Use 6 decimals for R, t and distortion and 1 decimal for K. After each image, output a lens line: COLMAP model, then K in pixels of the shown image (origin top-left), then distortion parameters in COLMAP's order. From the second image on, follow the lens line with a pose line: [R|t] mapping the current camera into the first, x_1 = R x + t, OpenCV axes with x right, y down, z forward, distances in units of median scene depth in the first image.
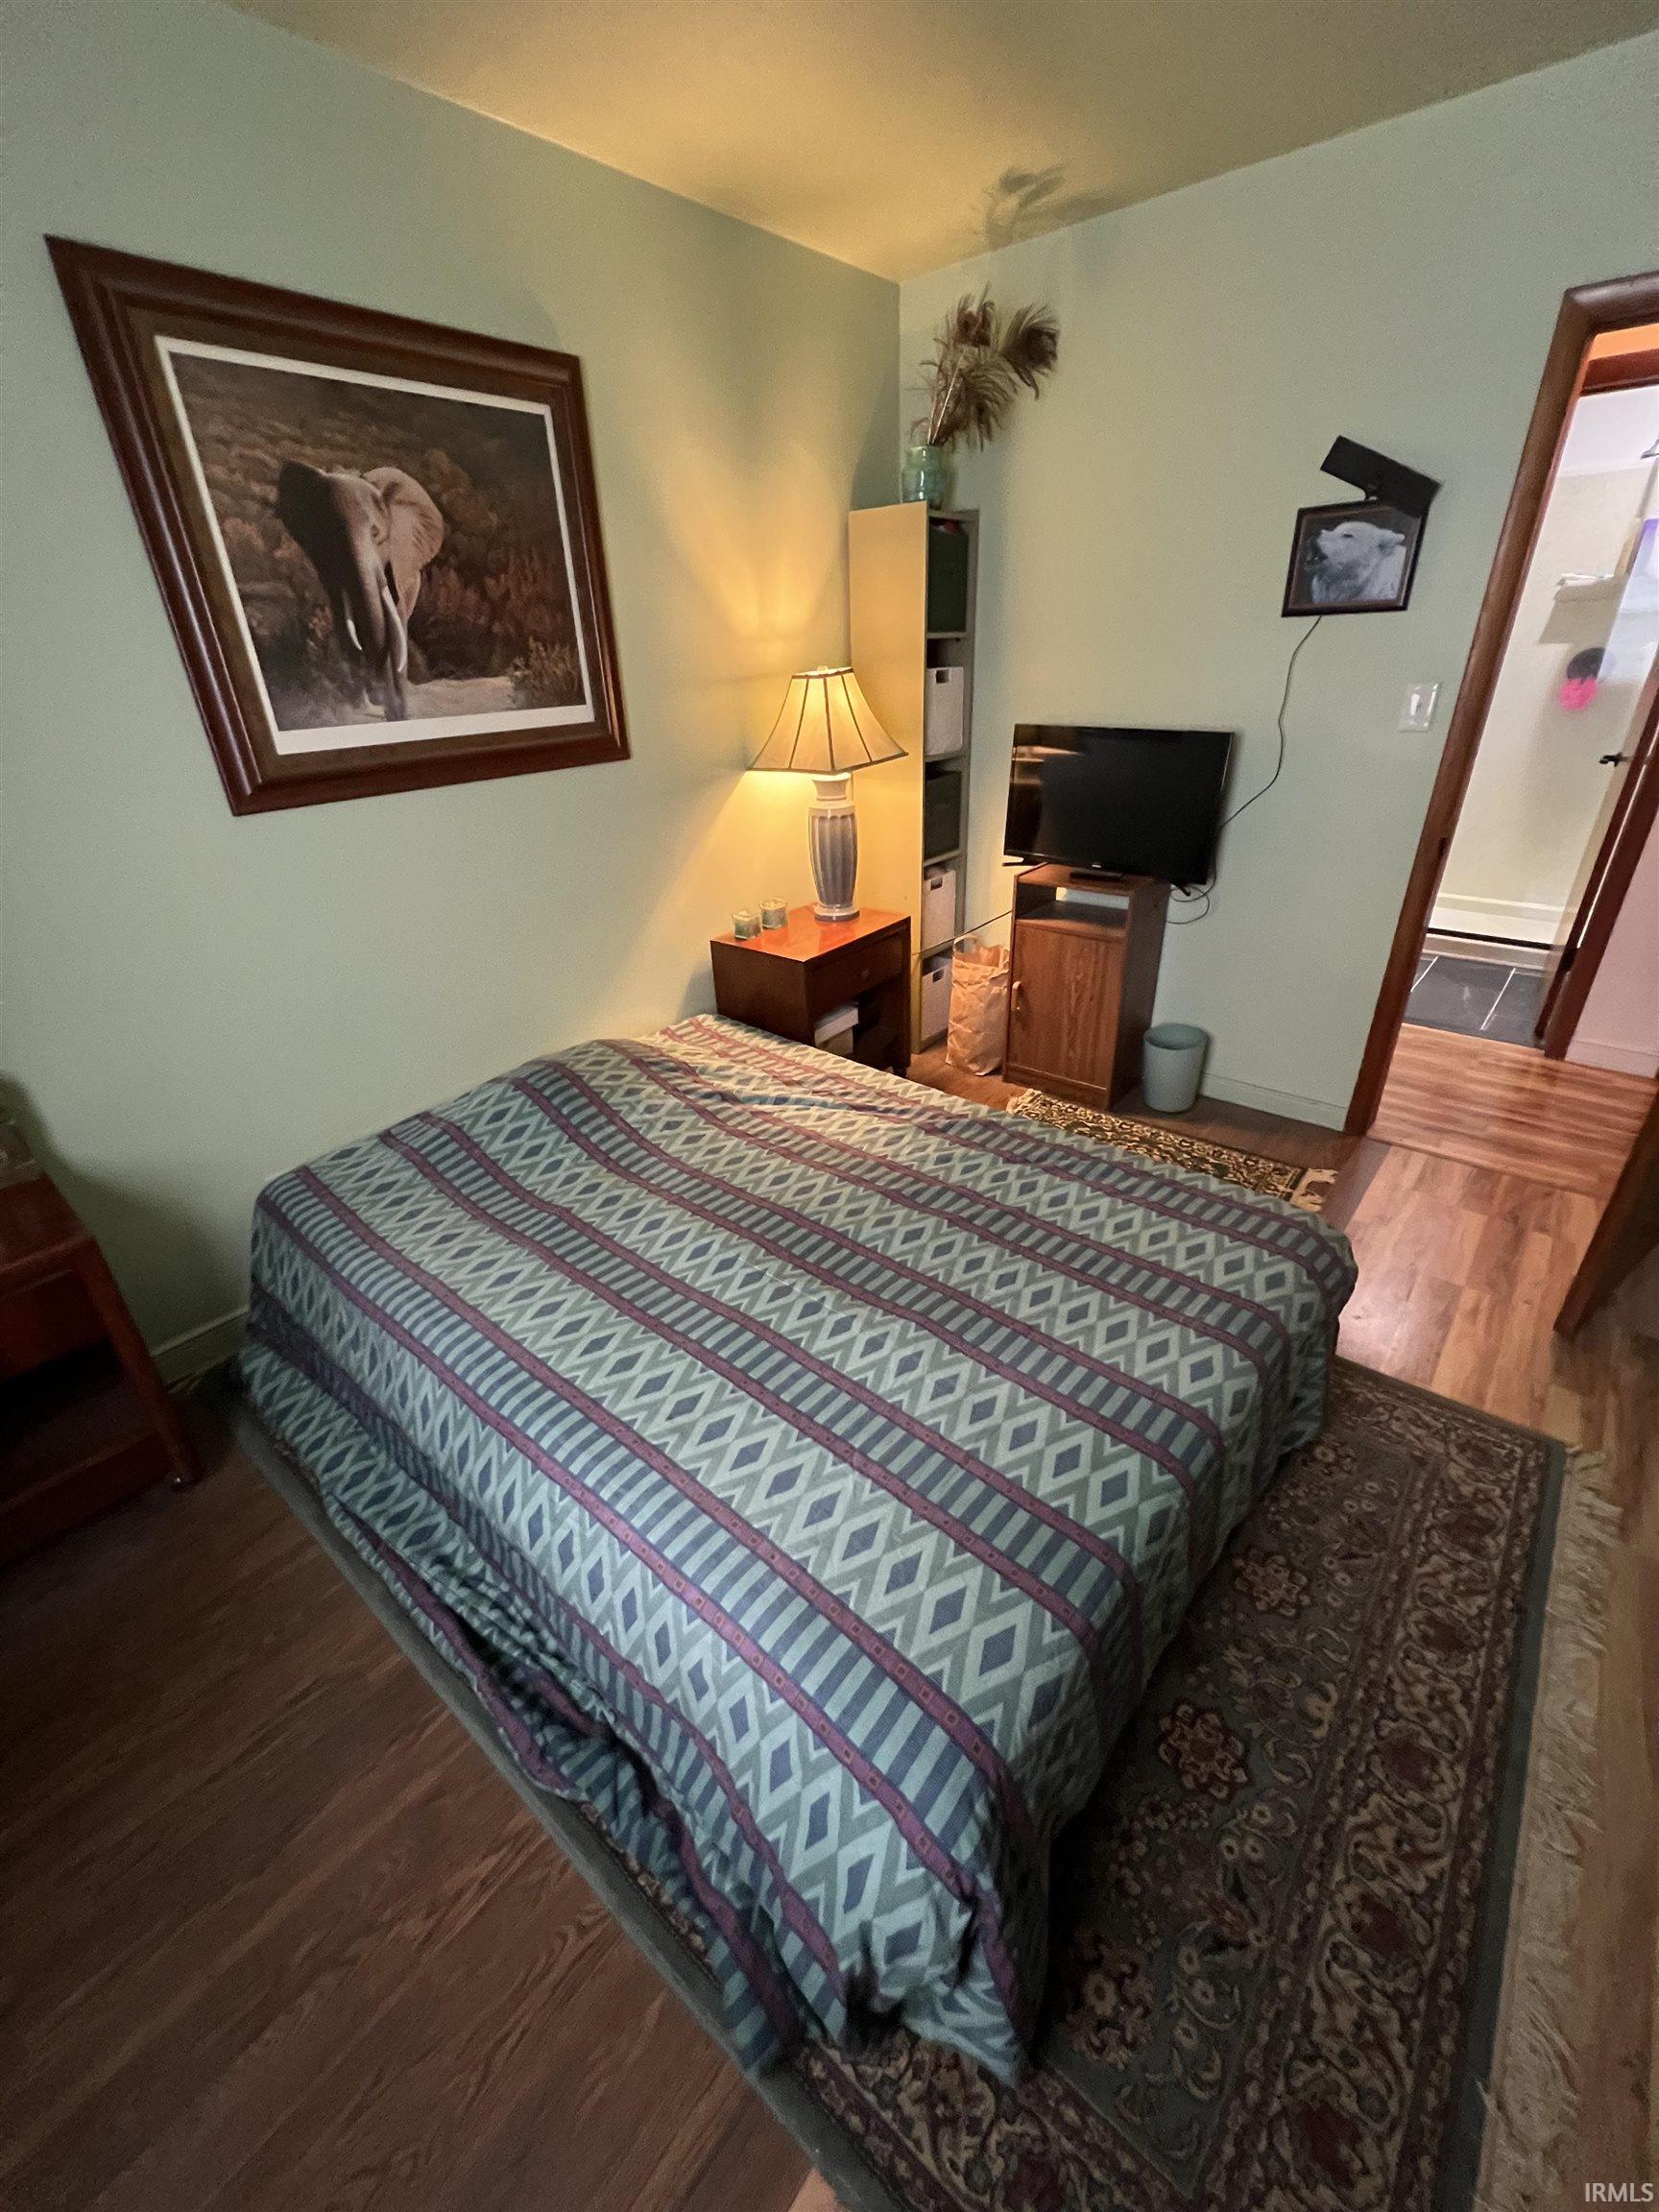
lens RADIAL K [[885.0, 0, 834.6], [0, 885.0, 1098.8], [0, 0, 1]] dist [-0.000273, -0.000543]
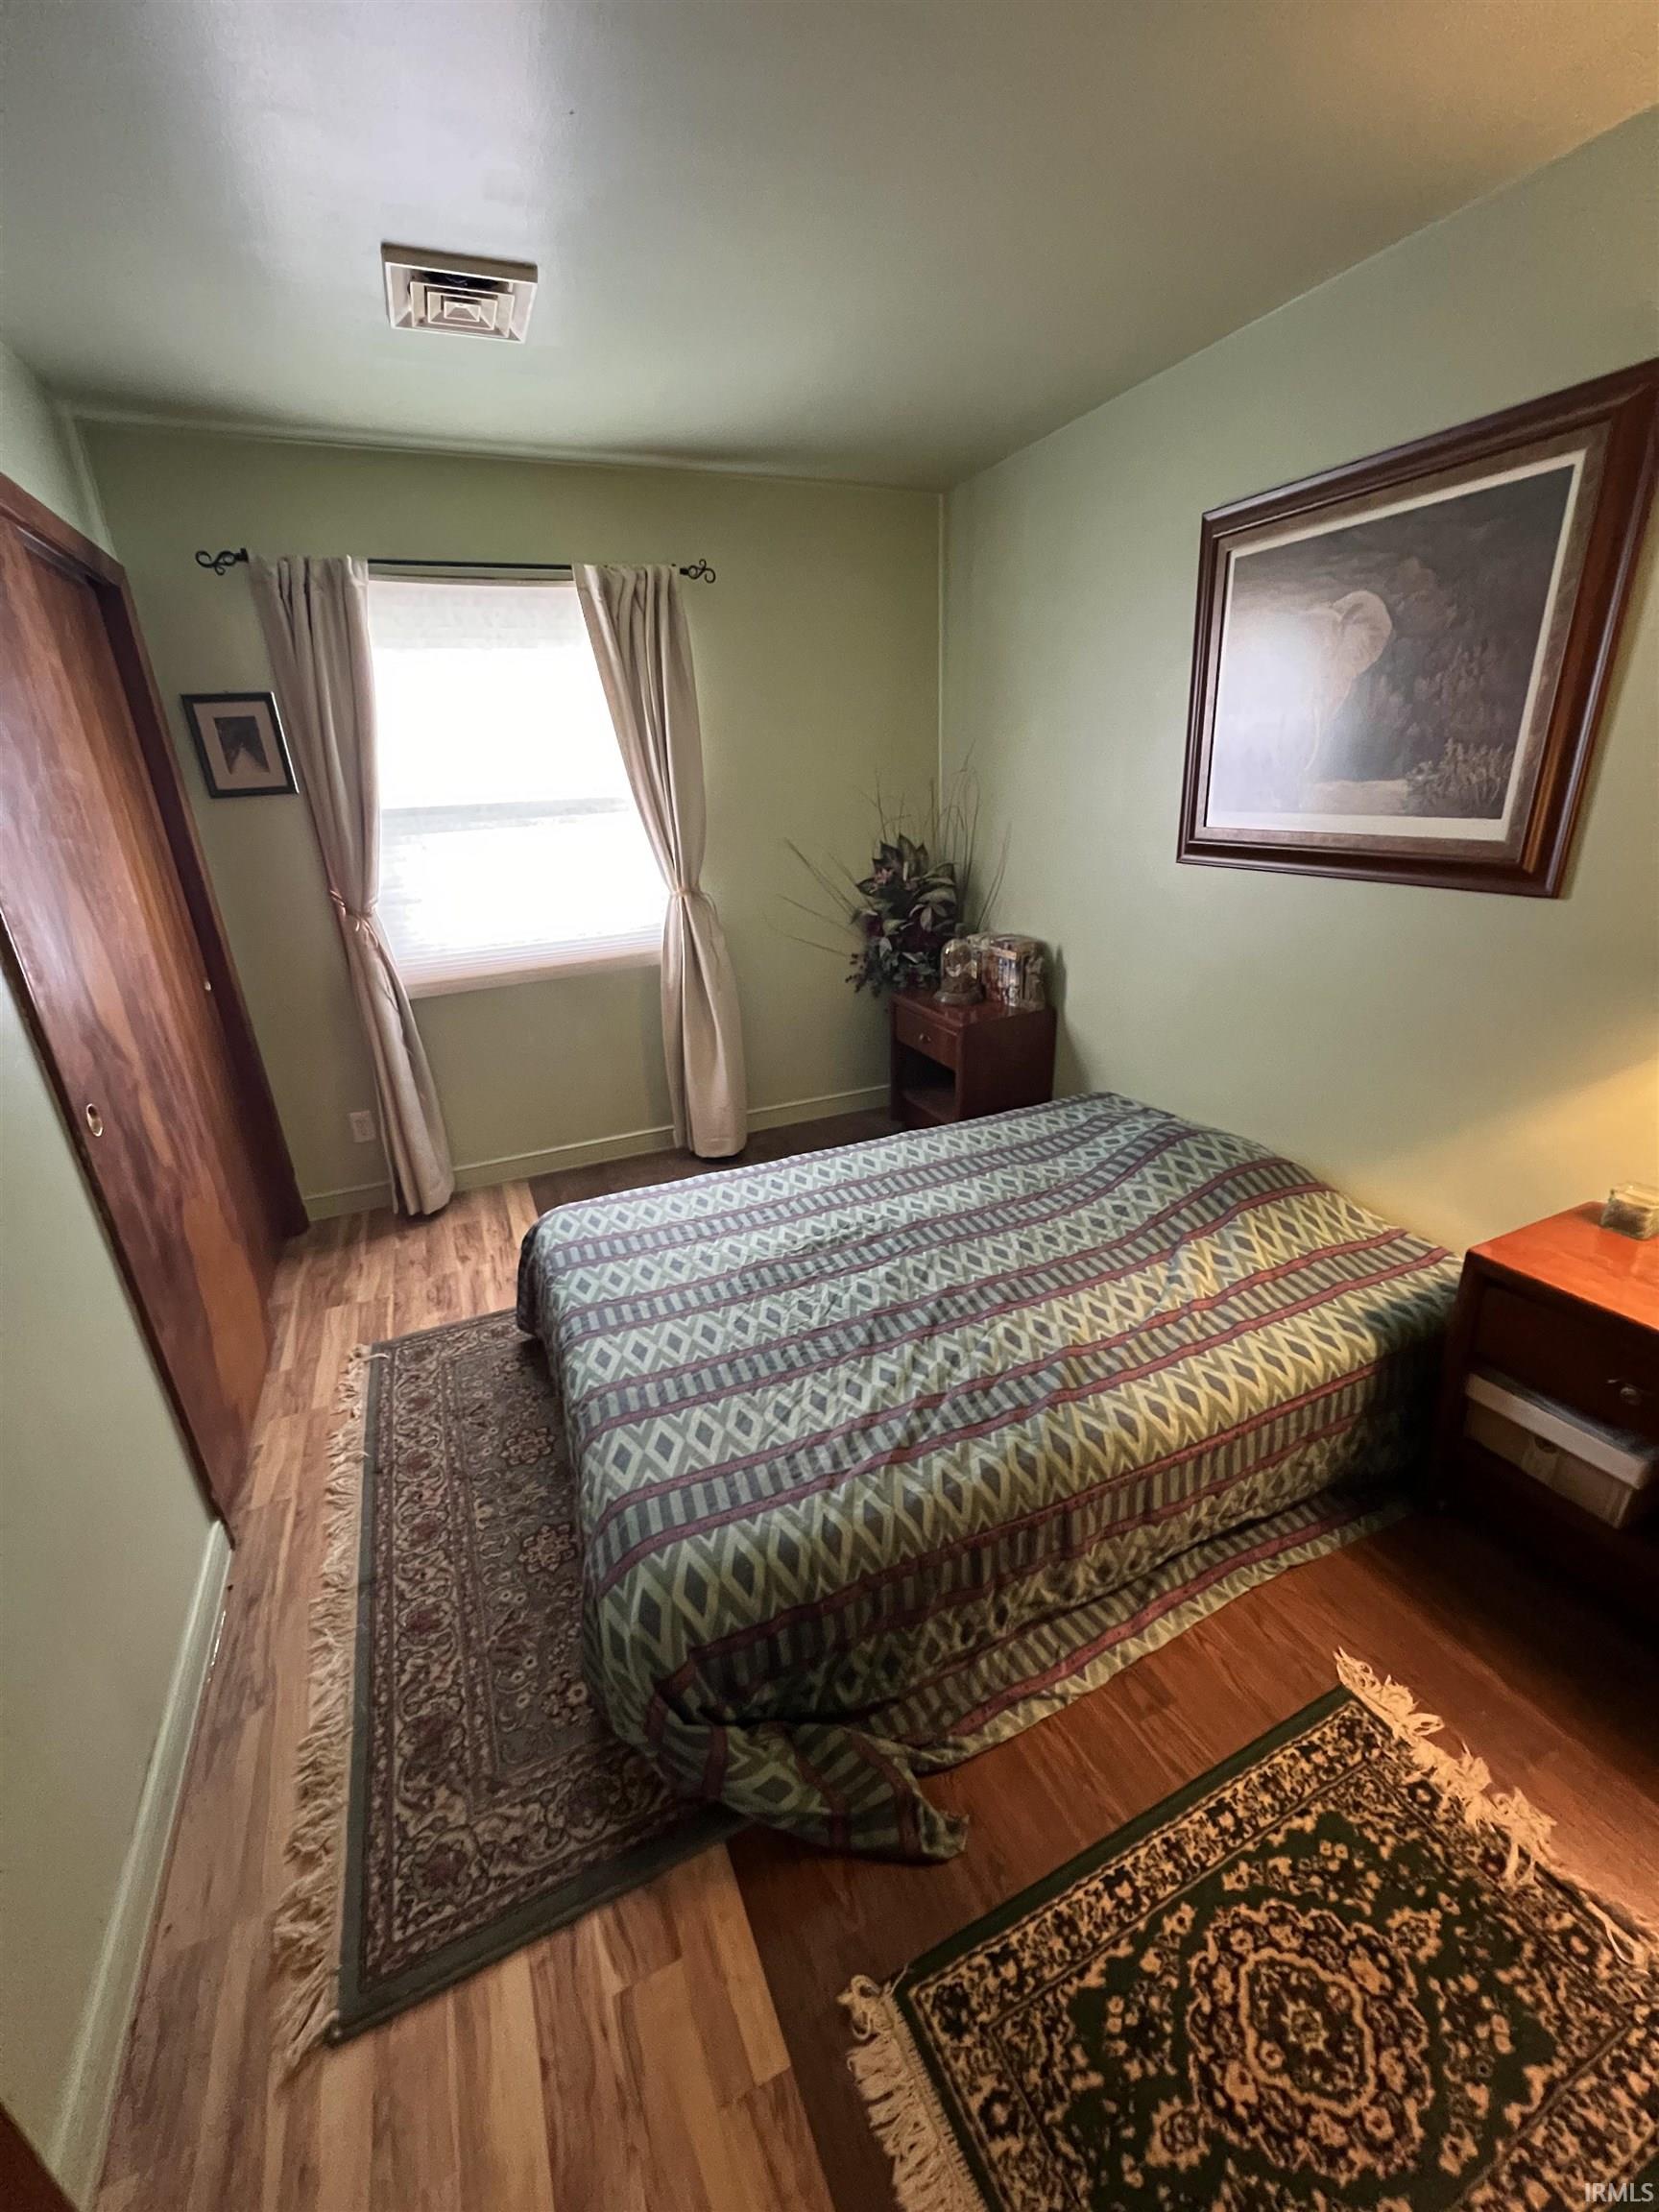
lens RADIAL K [[890.9, 0, 835.0], [0, 890.9, 1105.2], [0, 0, 1]] dist [-0.004059, 0.001097]
pose [[-0.428164, 0.370467, -0.824275, 0.837770], [-0.358162, 0.767852, 0.531153, -0.540757], [0.829696, 0.522645, -0.196079, 0.942344]]
